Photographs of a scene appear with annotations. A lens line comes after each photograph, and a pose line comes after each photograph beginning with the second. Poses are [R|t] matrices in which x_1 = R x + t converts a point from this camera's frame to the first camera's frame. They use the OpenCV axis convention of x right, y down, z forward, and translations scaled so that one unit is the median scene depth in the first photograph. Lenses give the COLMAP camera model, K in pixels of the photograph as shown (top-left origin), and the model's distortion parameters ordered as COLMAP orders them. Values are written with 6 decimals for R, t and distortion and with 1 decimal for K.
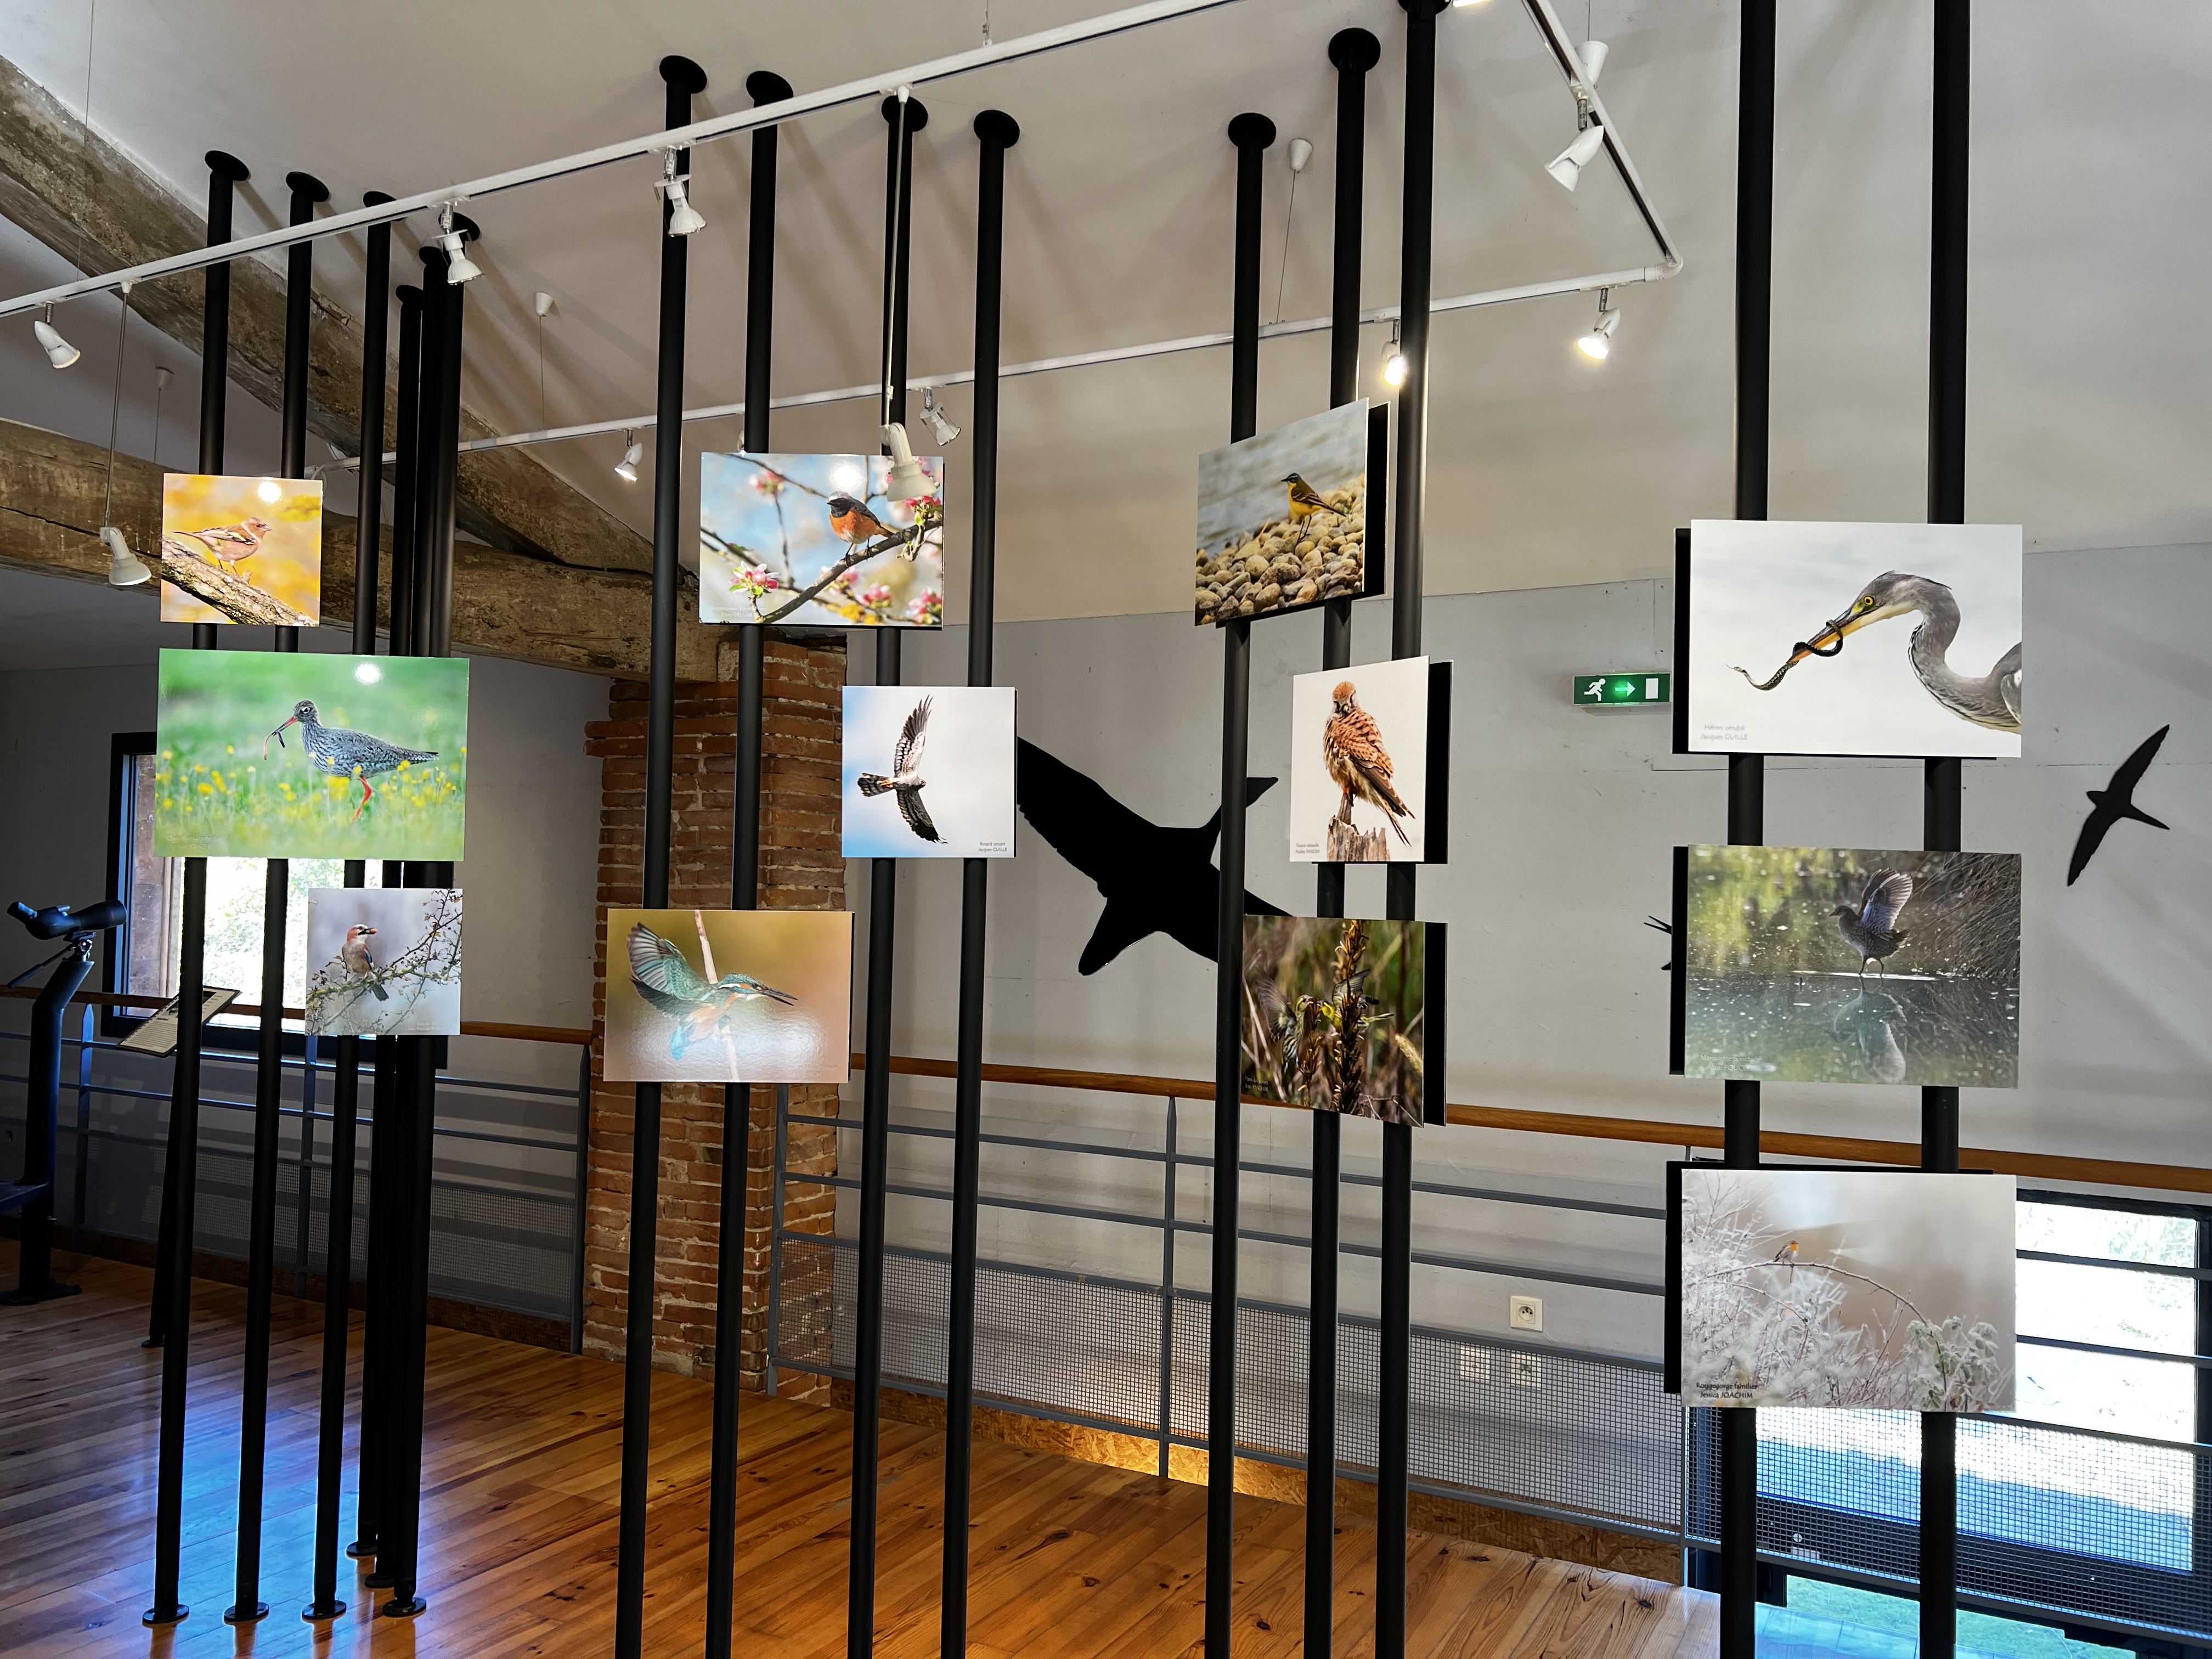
lens RADIAL K [[1653.2, 0, 1107.1], [0, 1653.2, 843.7], [0, 0, 1]] dist [0.072880, -0.085536]
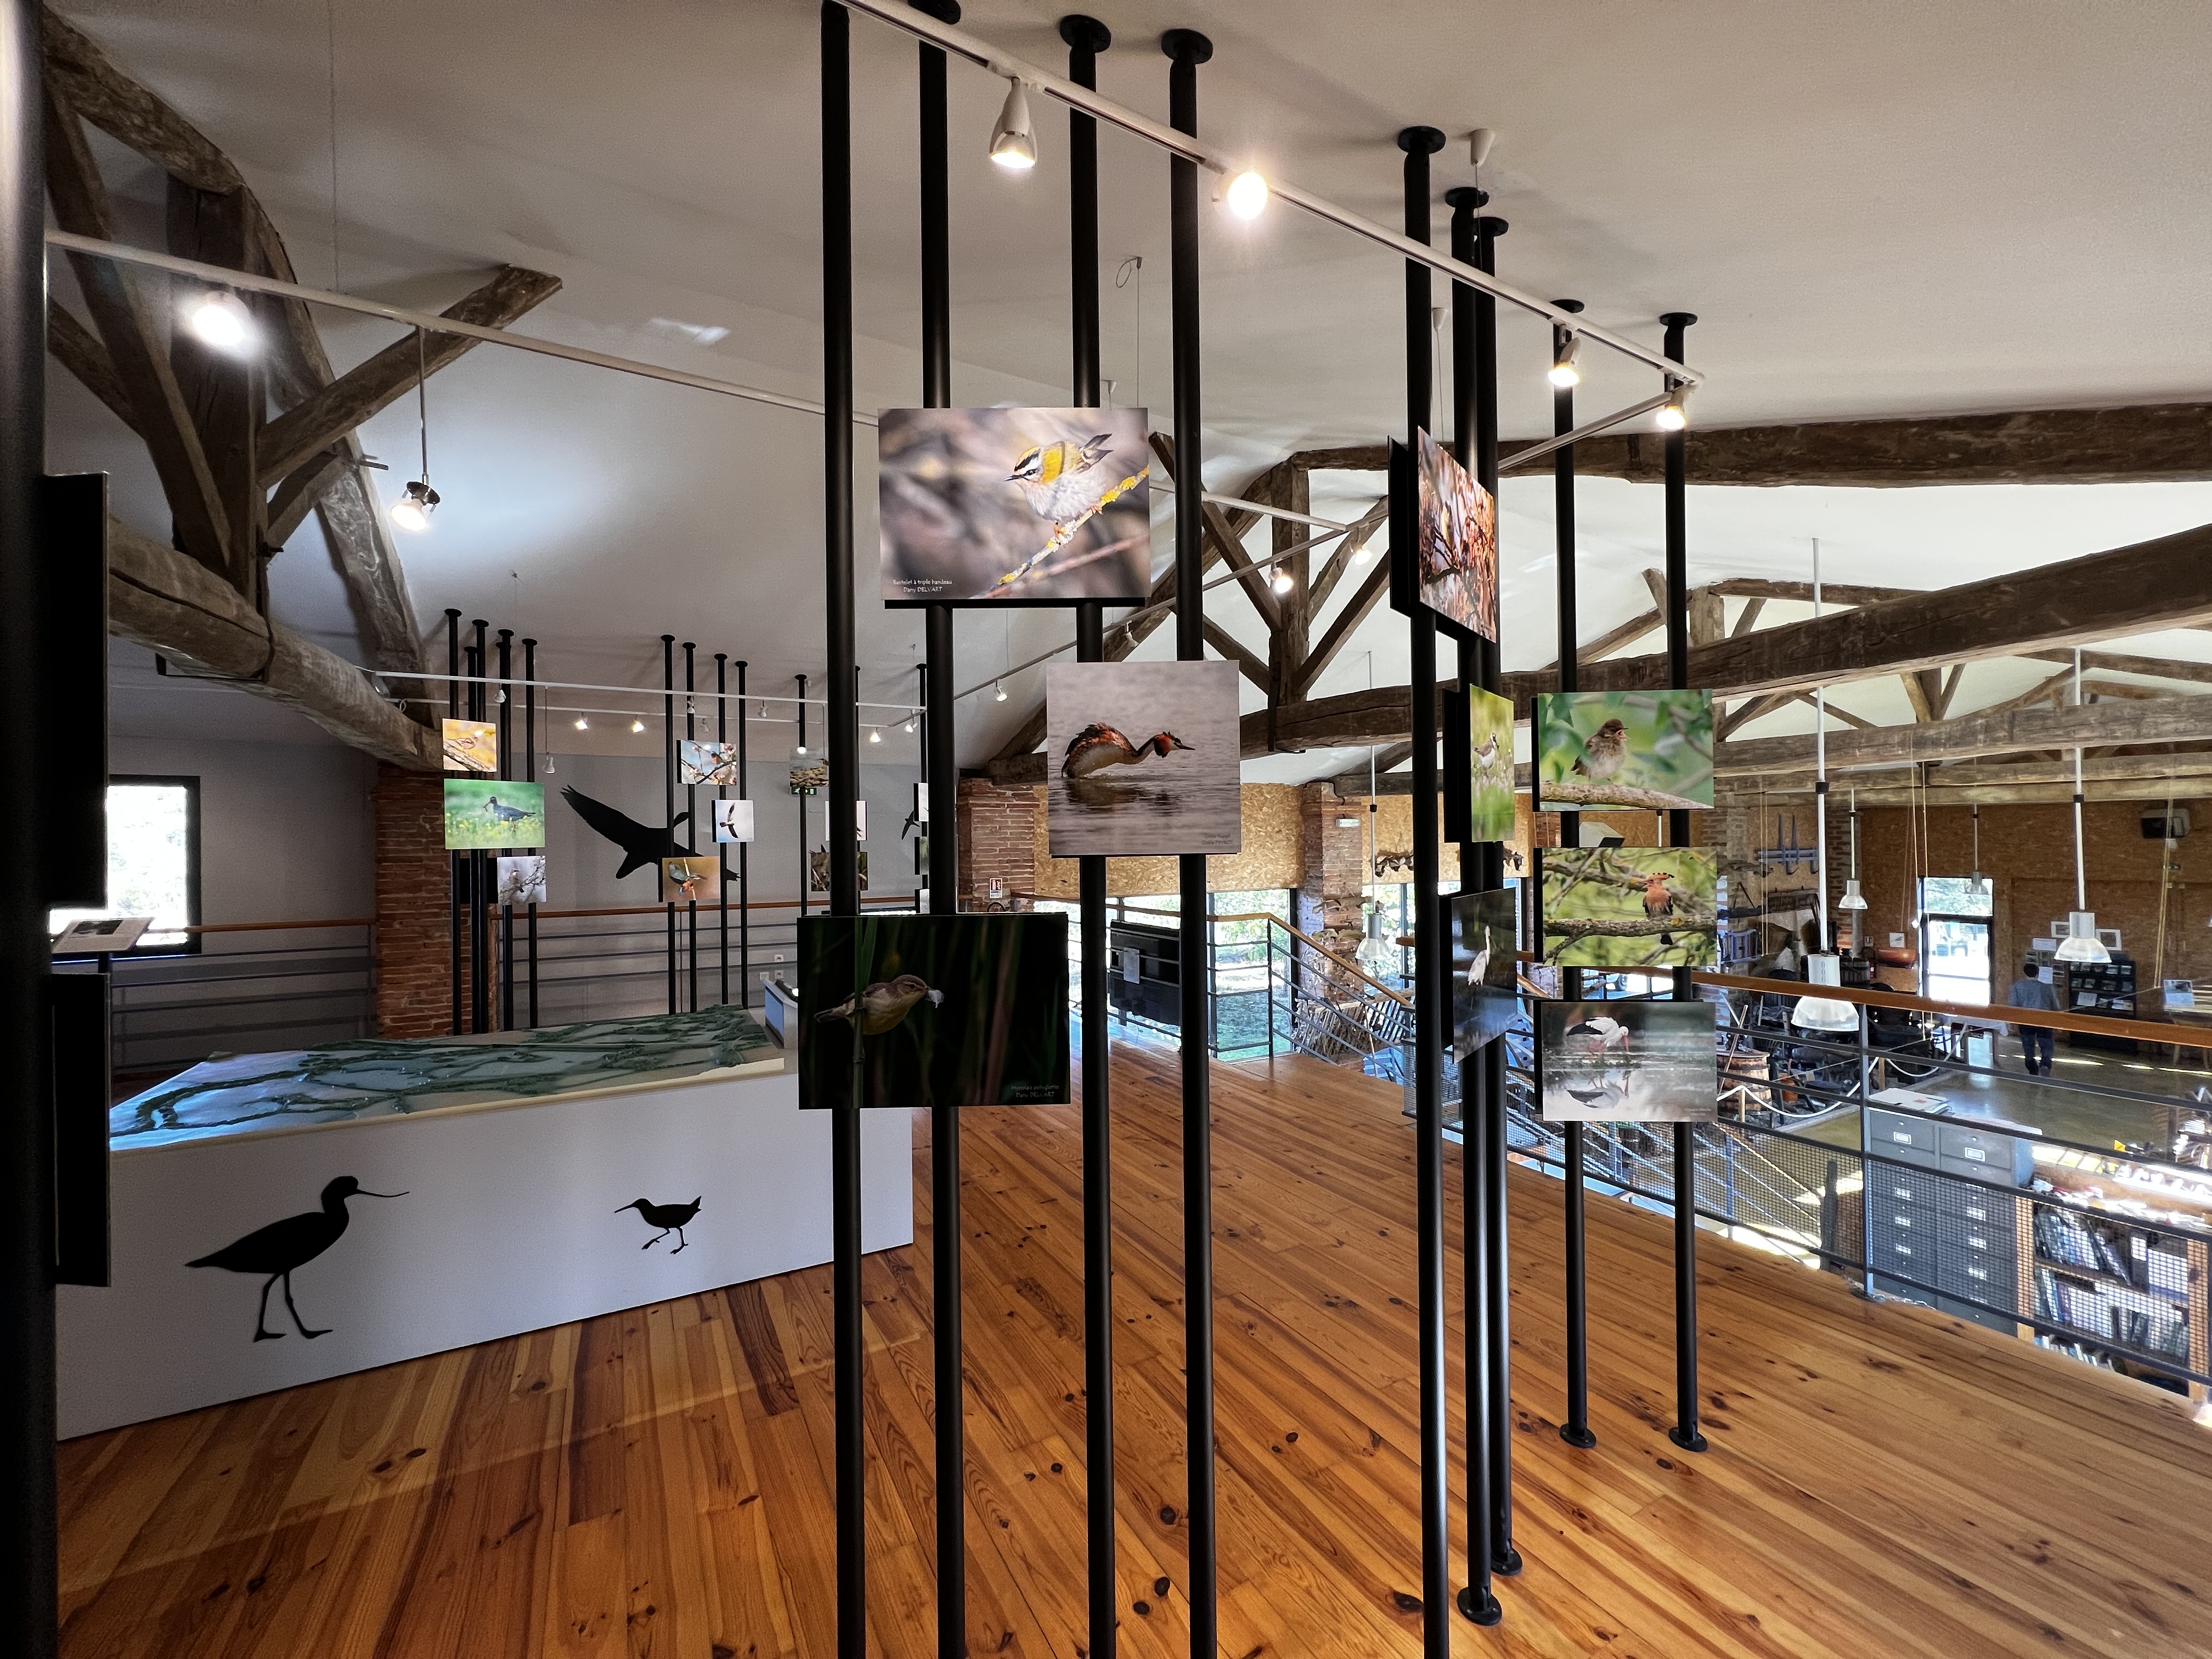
lens RADIAL K [[881.8, 0, 1106.0], [0, 881.8, 836.7], [0, 0, 1]] dist [-0.000407, -0.000009]
pose [[0.534471, -0.027485, 0.844740, -1.497185], [-0.000605, 0.999458, 0.032903, -0.079056], [-0.845186, -0.018097, 0.534165, -0.964454]]
